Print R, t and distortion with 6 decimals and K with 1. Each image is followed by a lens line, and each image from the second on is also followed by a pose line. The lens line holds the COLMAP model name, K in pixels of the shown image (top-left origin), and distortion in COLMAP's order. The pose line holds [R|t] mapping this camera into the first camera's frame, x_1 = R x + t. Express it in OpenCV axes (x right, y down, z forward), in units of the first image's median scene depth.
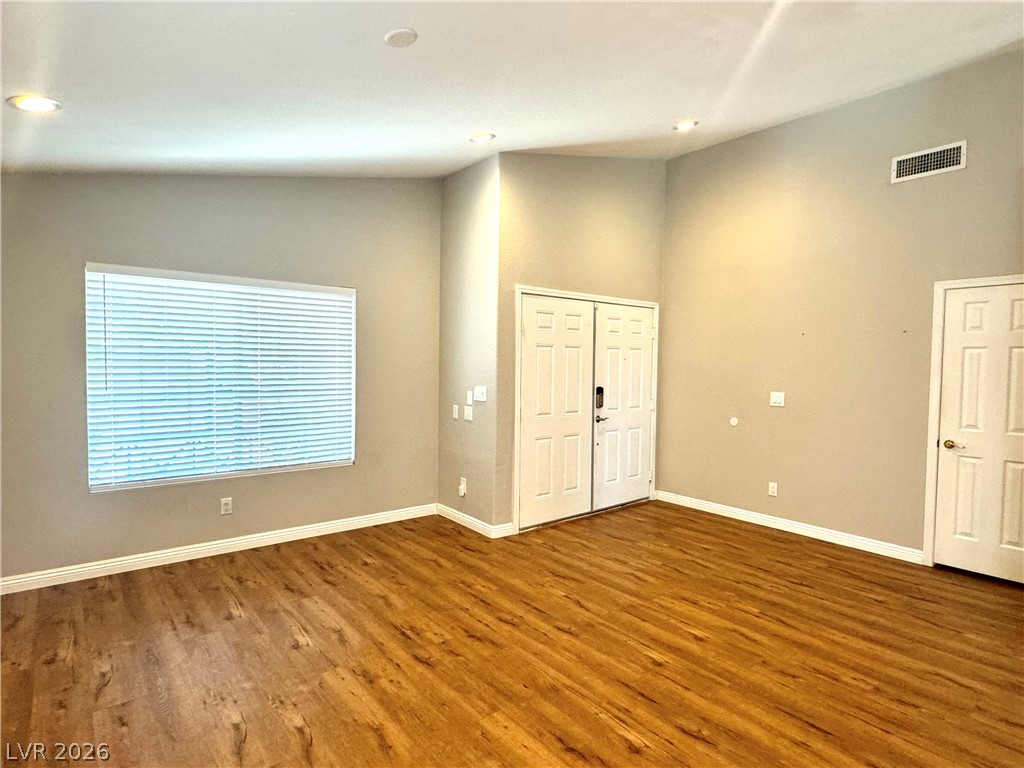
lens RADIAL K [[555.8, 0, 515.3], [0, 555.8, 382.8], [0, 0, 1]] dist [0.003556, -0.000342]
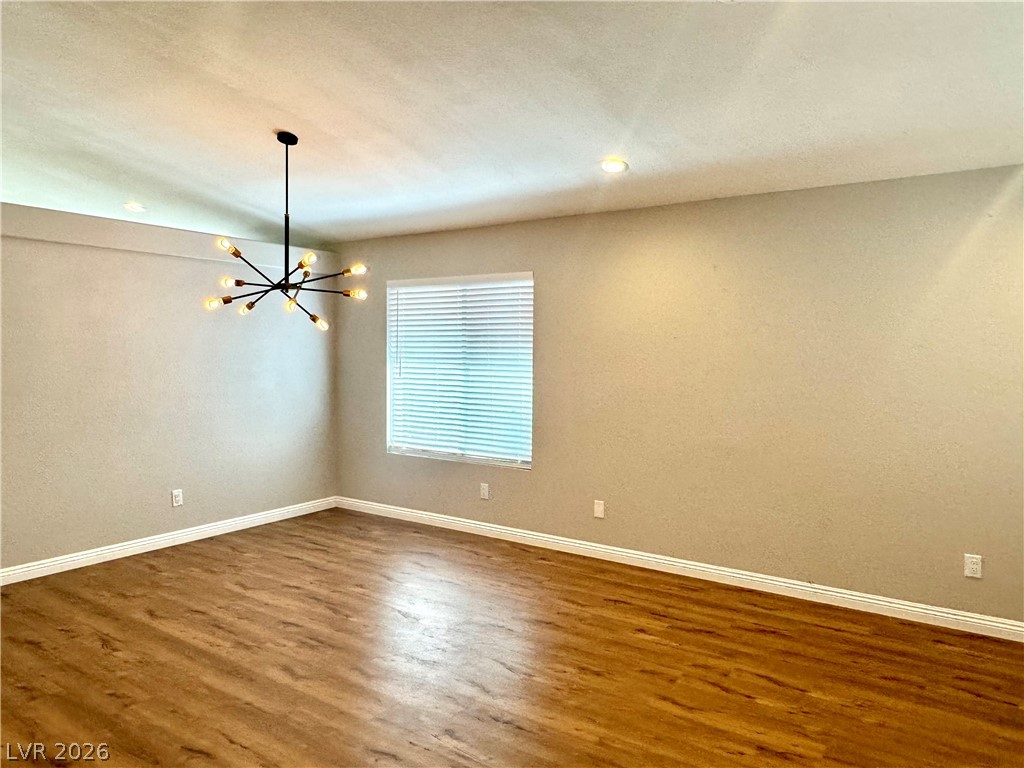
lens RADIAL K [[699.9, 0, 511.2], [0, 699.9, 385.4], [0, 0, 1]] dist [-0.002900, 0.001318]
pose [[-0.958980, -0.009755, -0.283306, 0.251584], [-0.035467, 0.995683, 0.085770, -0.047205], [0.281247, 0.092300, -0.955186, 1.166998]]
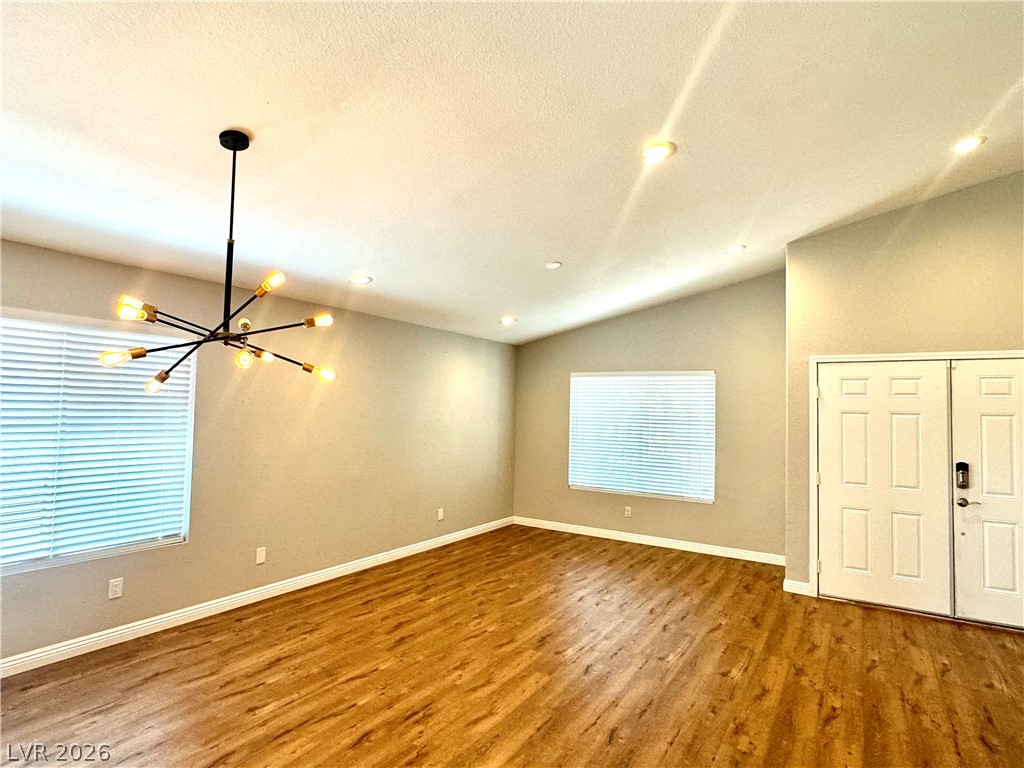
lens RADIAL K [[555.8, 0, 507.4], [0, 555.8, 381.1], [0, 0, 1]] dist [0.003556, -0.000342]
pose [[0.312150, -0.055181, -0.948429, 0.965828], [-0.056927, 0.995431, -0.076652, -0.014709], [0.948326, 0.077919, 0.307582, 0.140597]]
